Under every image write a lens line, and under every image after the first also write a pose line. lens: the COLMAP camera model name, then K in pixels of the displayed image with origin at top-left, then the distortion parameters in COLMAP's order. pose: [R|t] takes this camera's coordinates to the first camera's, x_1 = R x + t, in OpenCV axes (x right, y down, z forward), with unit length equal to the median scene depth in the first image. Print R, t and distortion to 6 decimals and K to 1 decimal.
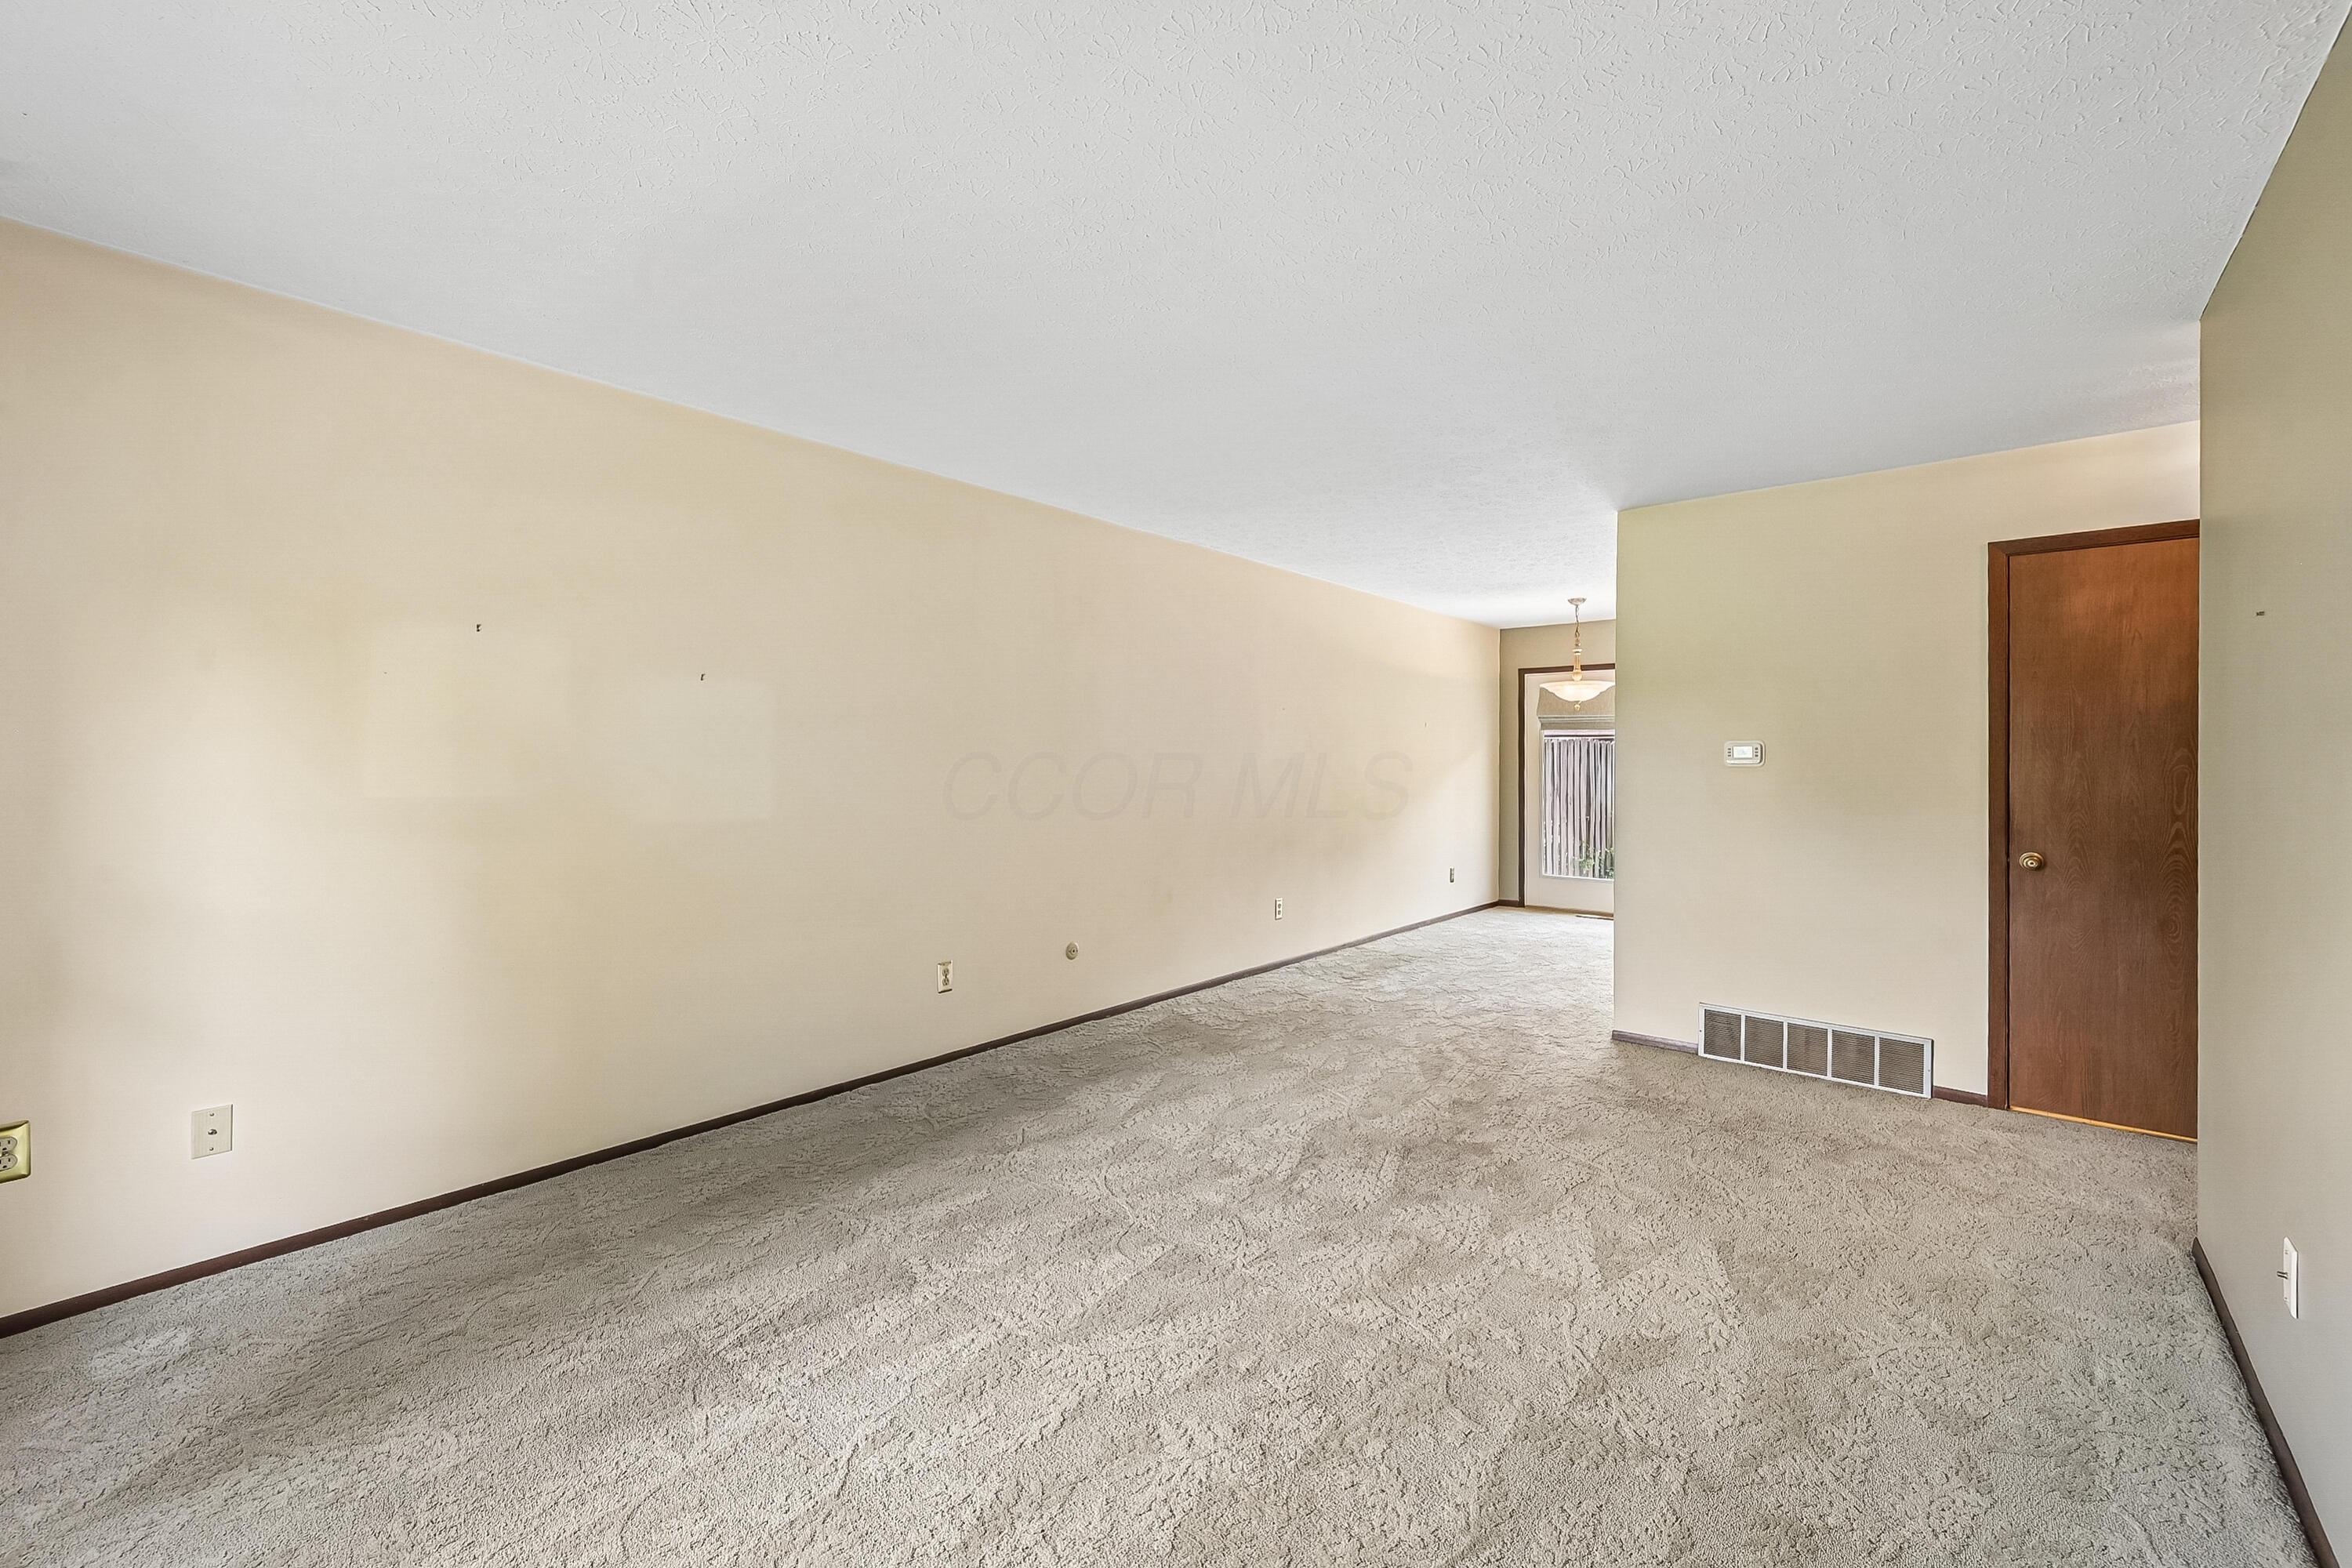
lens RADIAL K [[945.7, 0, 1178.8], [0, 945.7, 763.0], [0, 0, 1]] dist [0.000648, -0.000087]
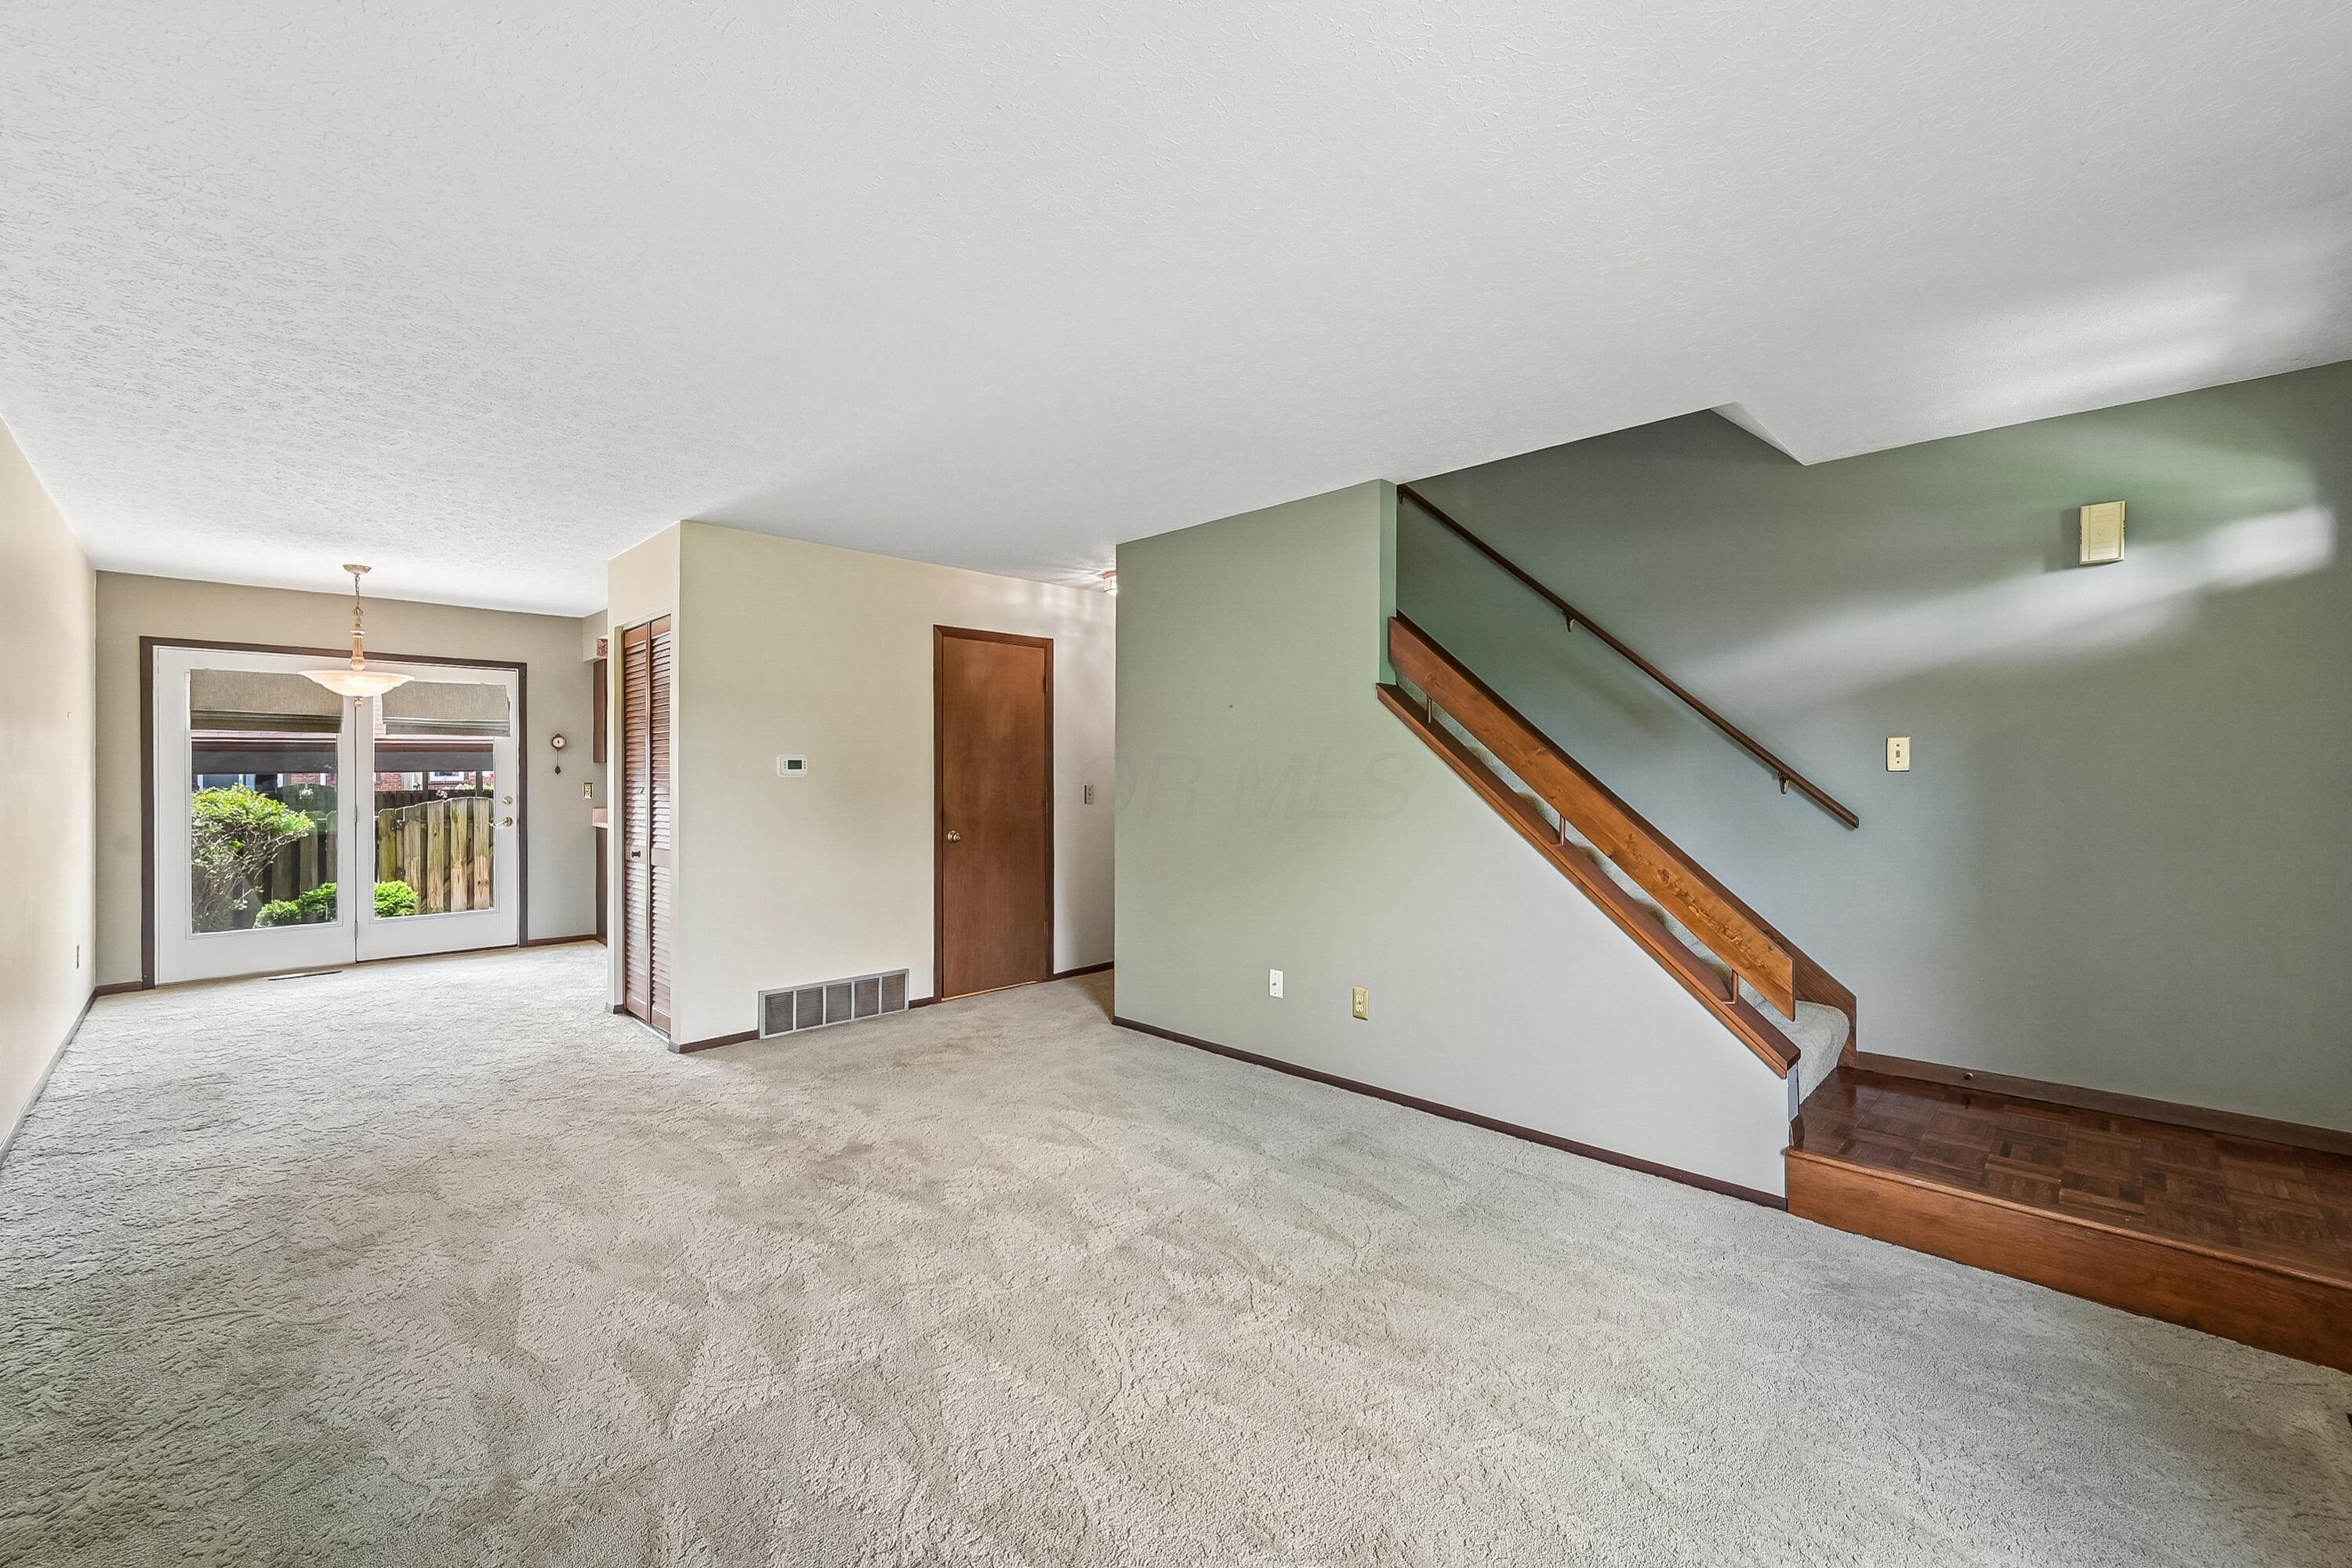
lens RADIAL K [[945.7, 0, 1178.8], [0, 945.7, 763.0], [0, 0, 1]] dist [0.000648, -0.000087]
pose [[0.086668, 0.003084, 0.996233, -0.615576], [0.004771, 0.999982, -0.003510, -0.007695], [-0.996226, 0.005057, 0.086651, 0.502360]]
